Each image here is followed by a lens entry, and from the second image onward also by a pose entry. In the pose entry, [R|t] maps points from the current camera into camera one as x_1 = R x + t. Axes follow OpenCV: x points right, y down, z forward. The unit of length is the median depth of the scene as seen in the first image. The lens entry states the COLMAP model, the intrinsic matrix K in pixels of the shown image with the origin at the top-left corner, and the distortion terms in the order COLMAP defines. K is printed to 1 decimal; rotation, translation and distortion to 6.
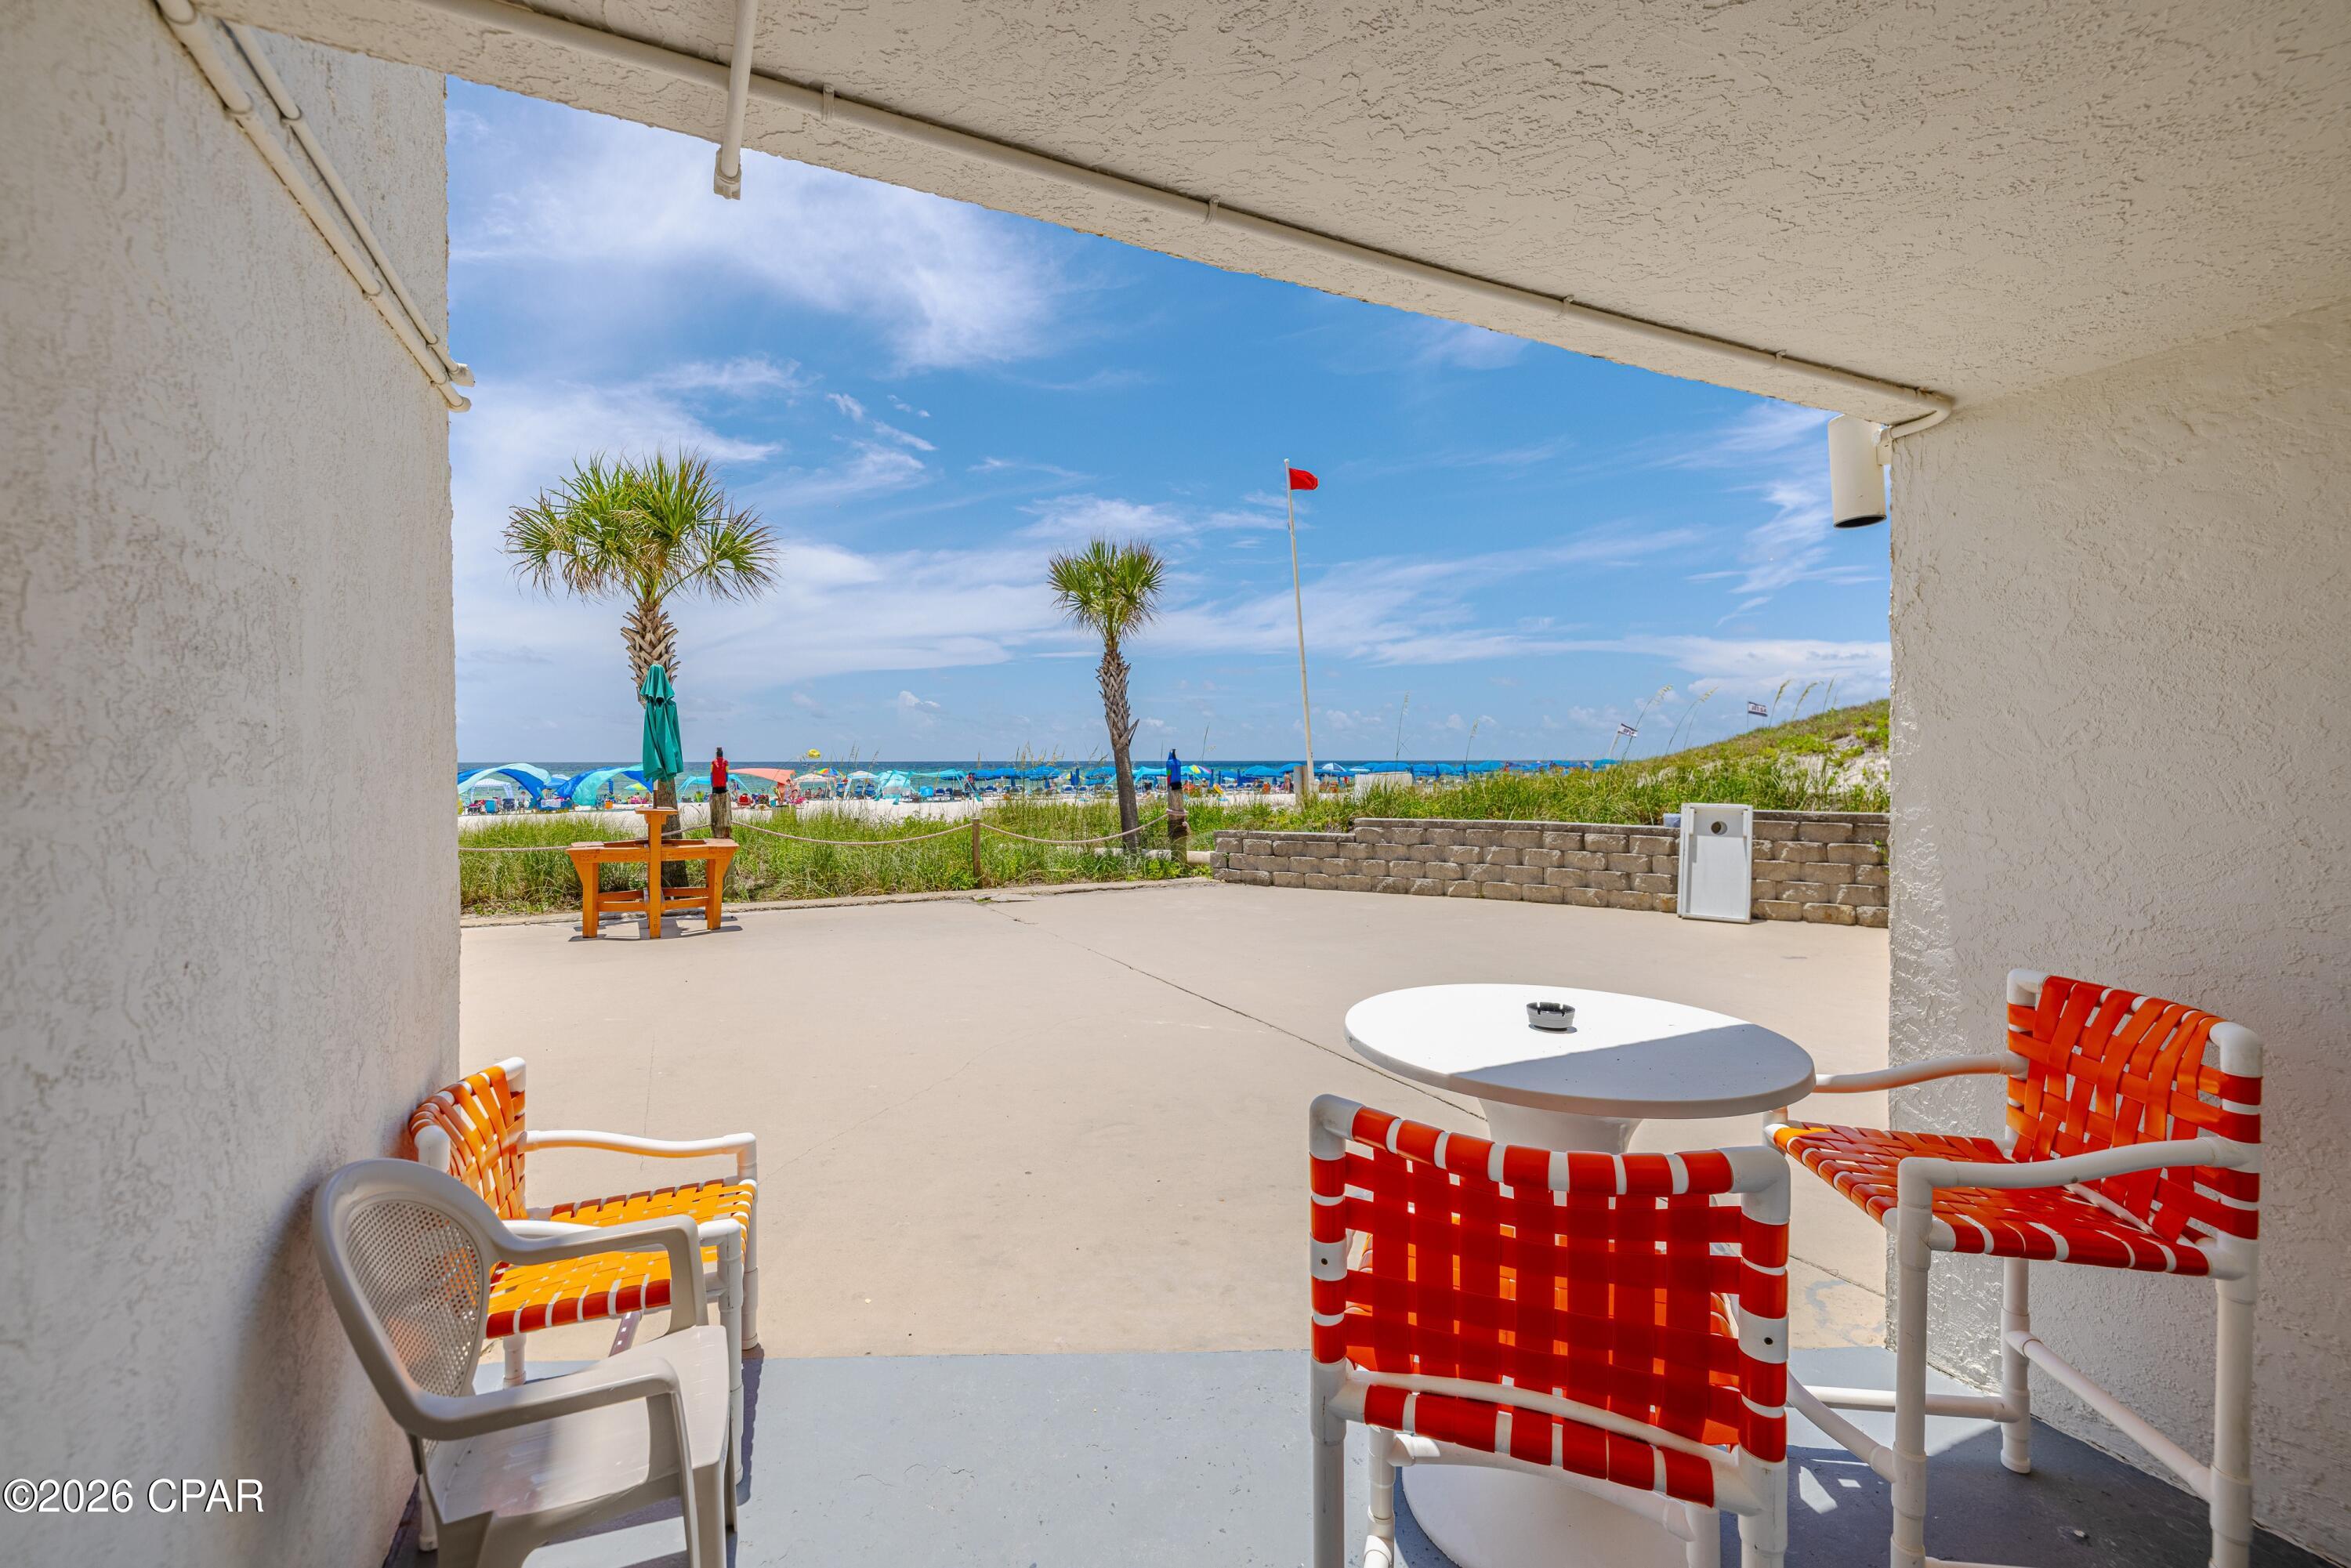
lens RADIAL K [[997.1, 0, 1163.0], [0, 997.1, 774.0], [0, 0, 1]] dist [0.006938, 0.000134]
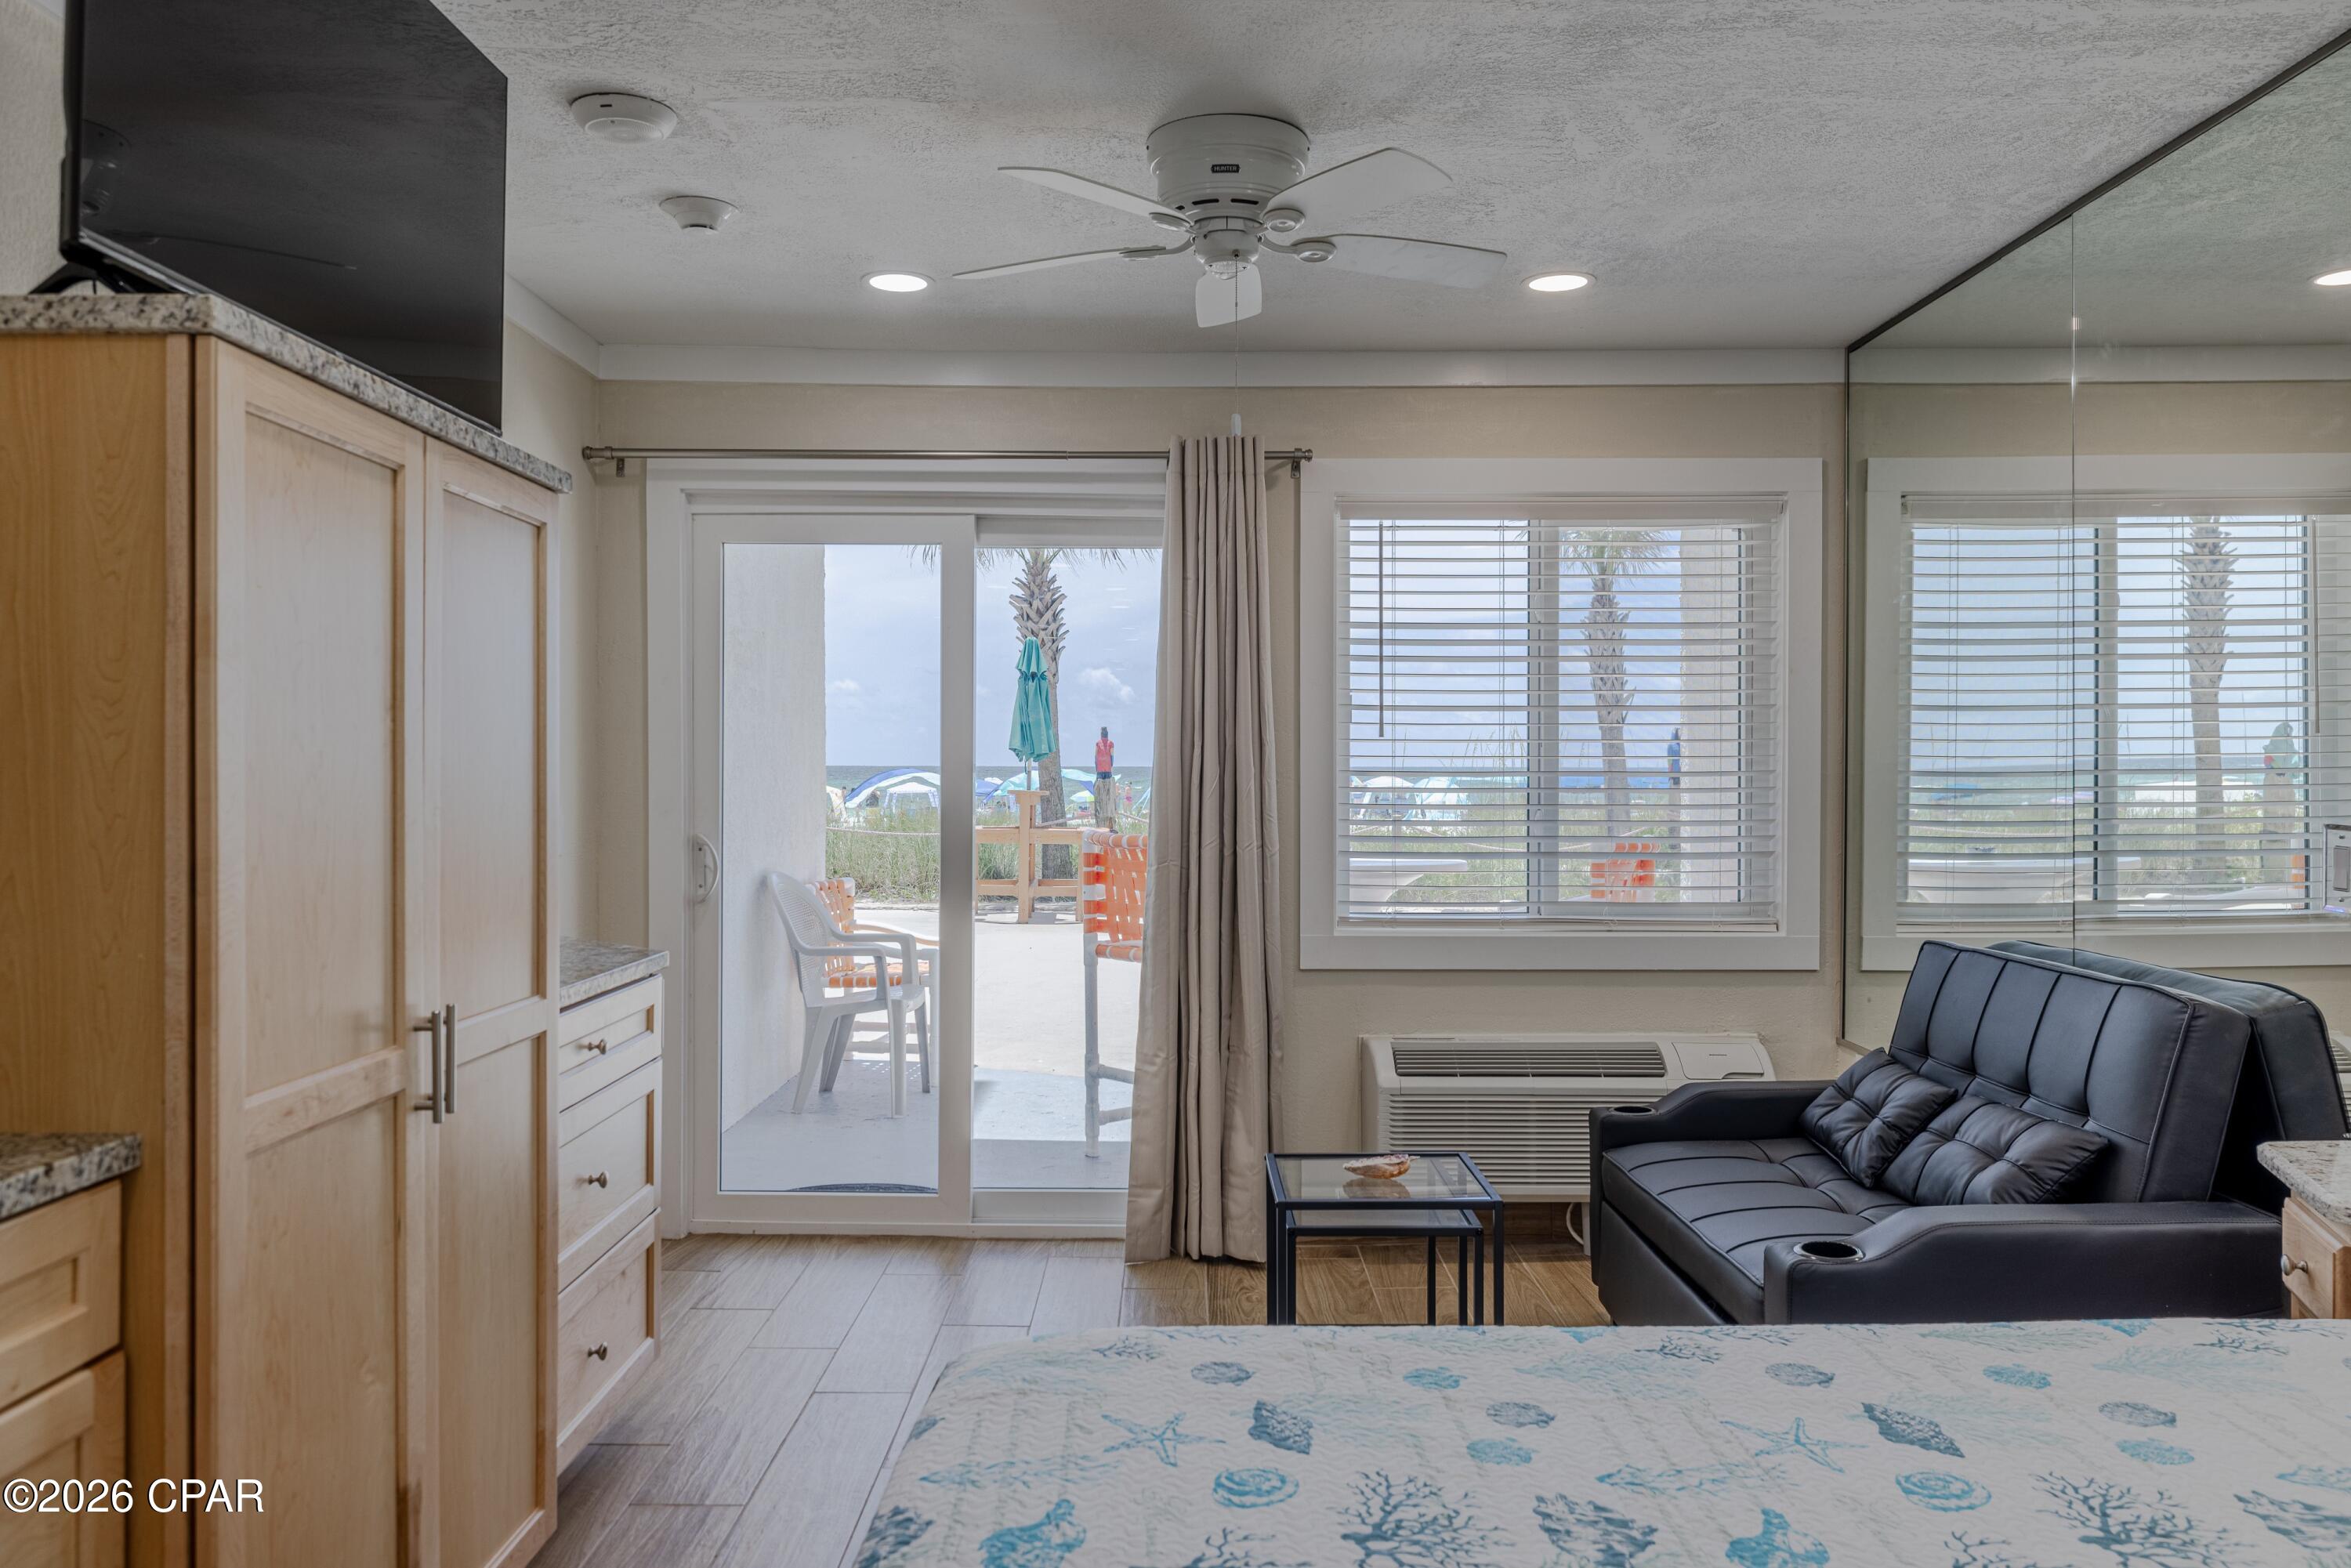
lens RADIAL K [[1705.1, 0, 1208.3], [0, 1705.1, 770.1], [0, 0, 1]] dist [0.007926, 0.004420]
pose [[0.908943, 0.009241, -0.416818, 0.266069], [-0.010773, 0.999941, -0.001322, 0.012598], [0.416781, 0.005691, 0.908989, -0.328690]]
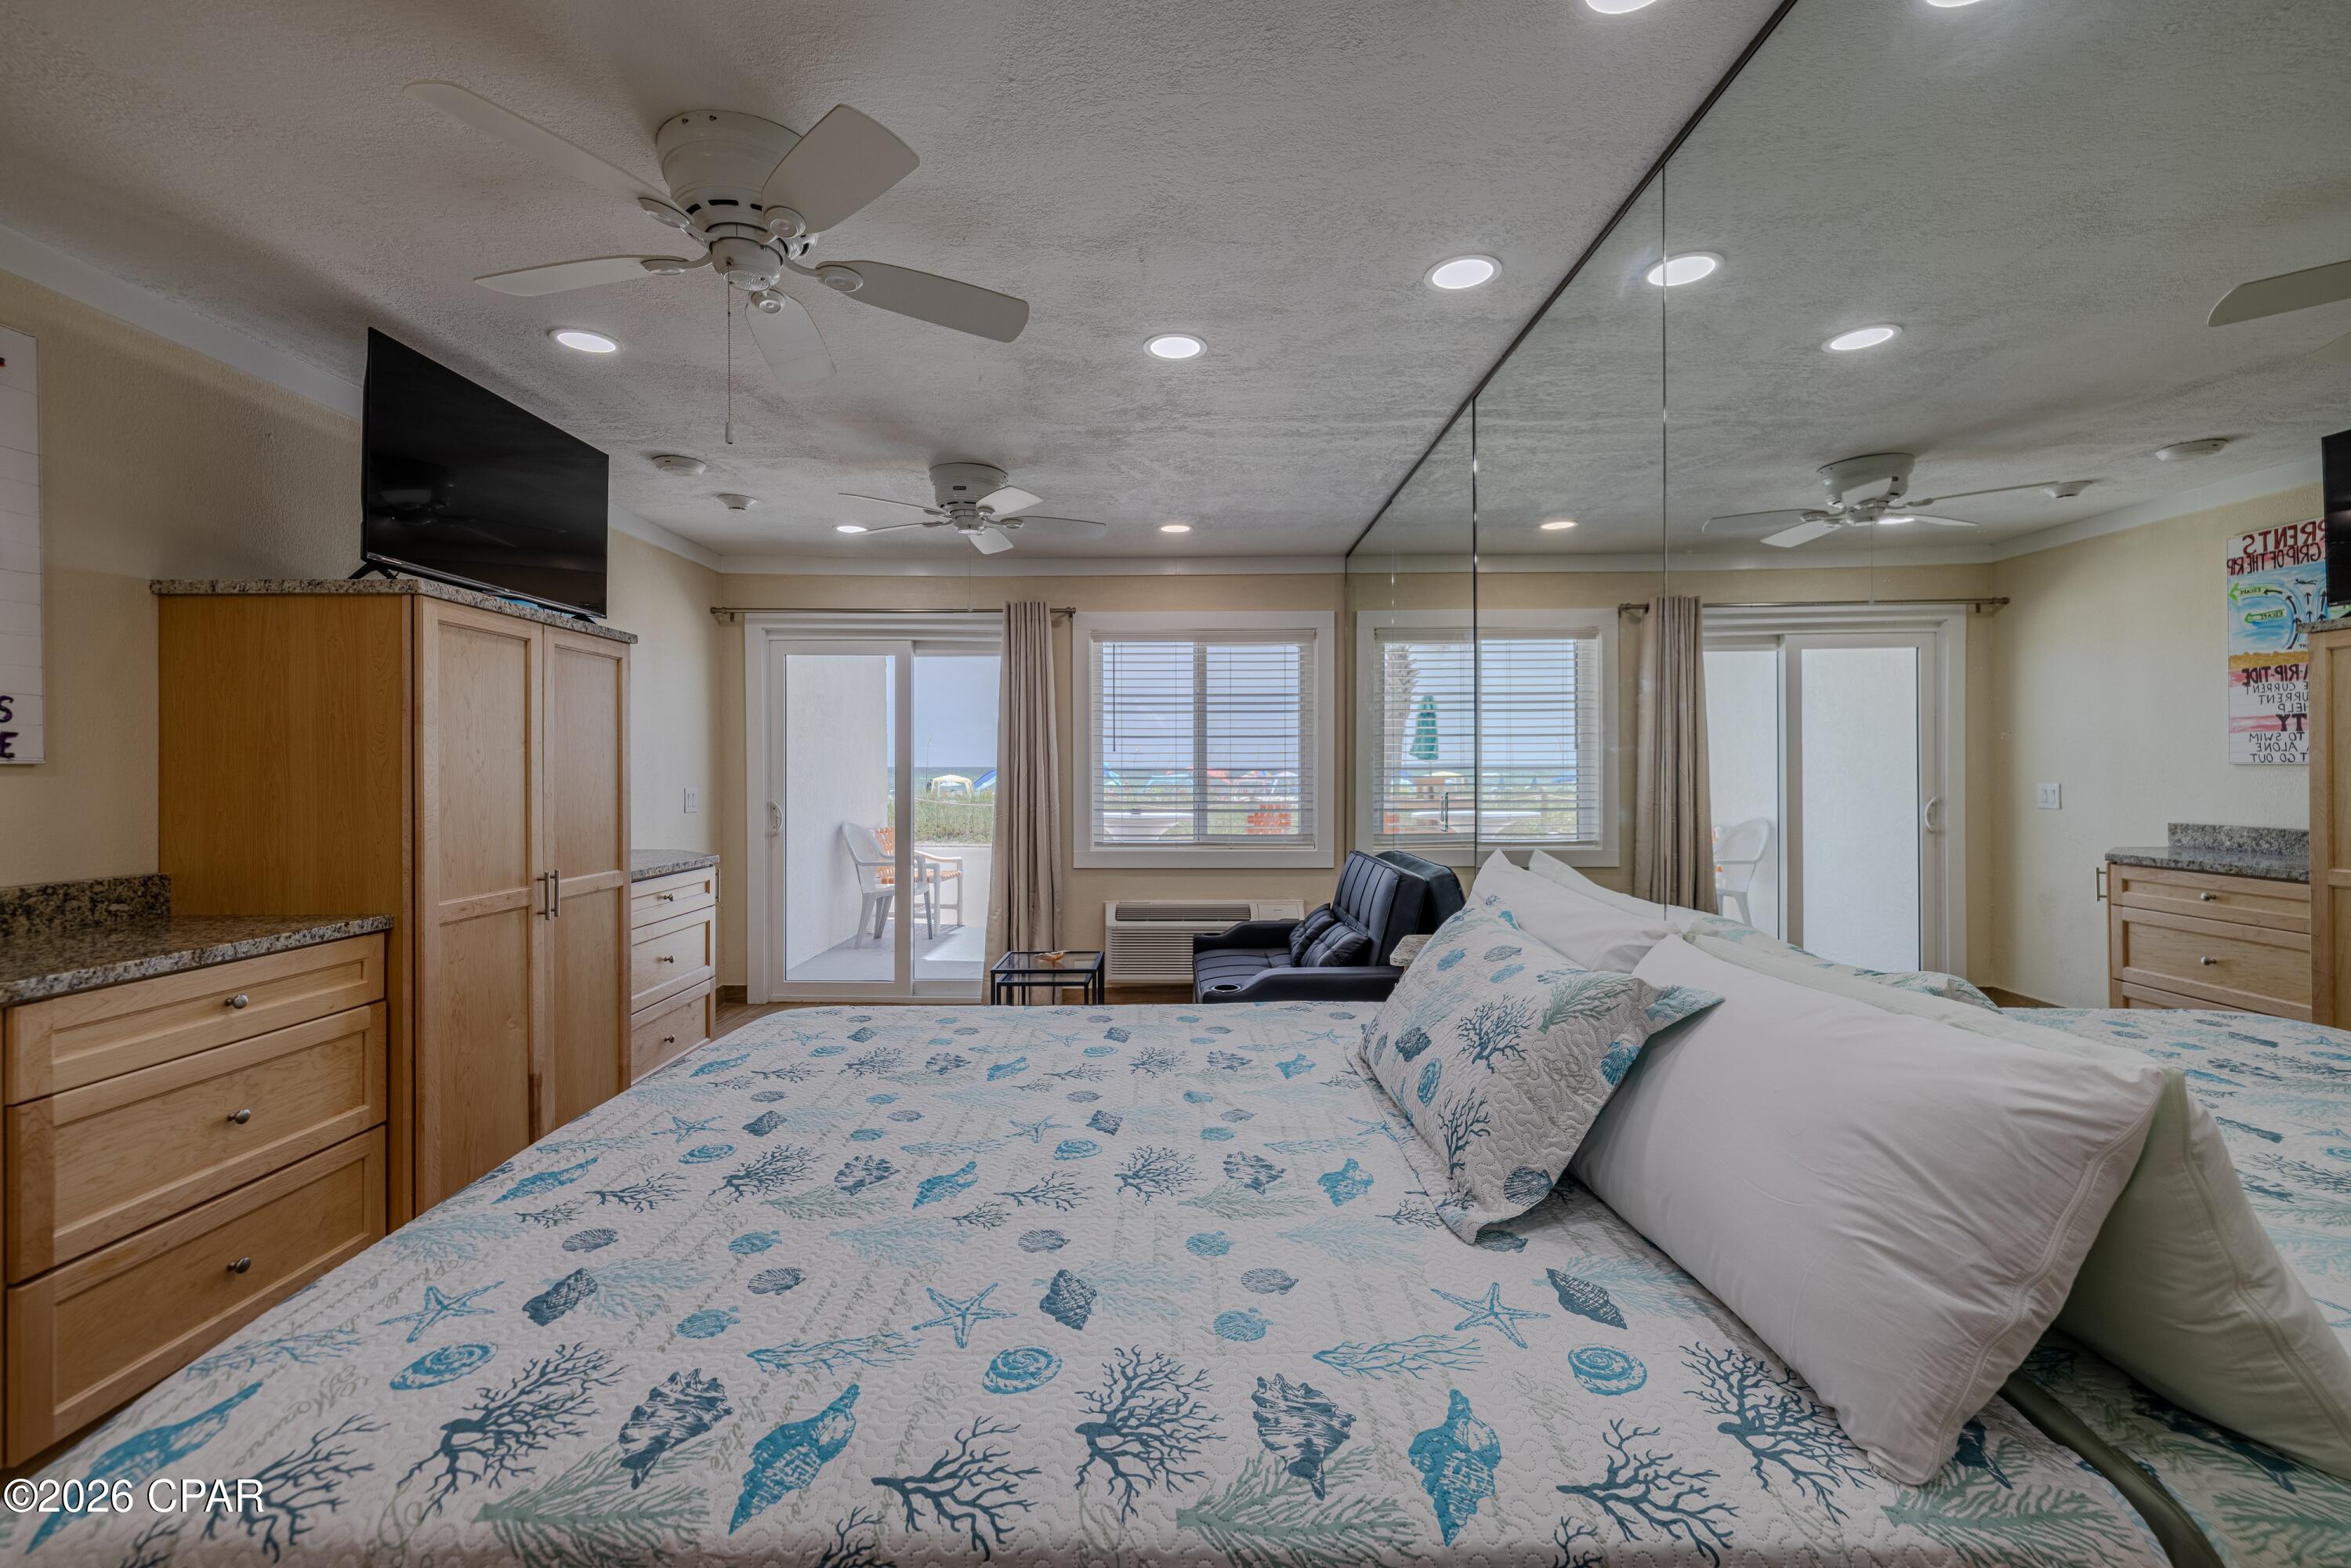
lens RADIAL K [[997.1, 0, 1192.8], [0, 997.1, 771.4], [0, 0, 1]] dist [0.006938, 0.000134]
pose [[0.907152, 0.007584, -0.420734, 0.564934], [-0.007865, 0.999969, 0.001069, 0.011854], [0.420729, 0.002339, 0.907183, -0.409001]]
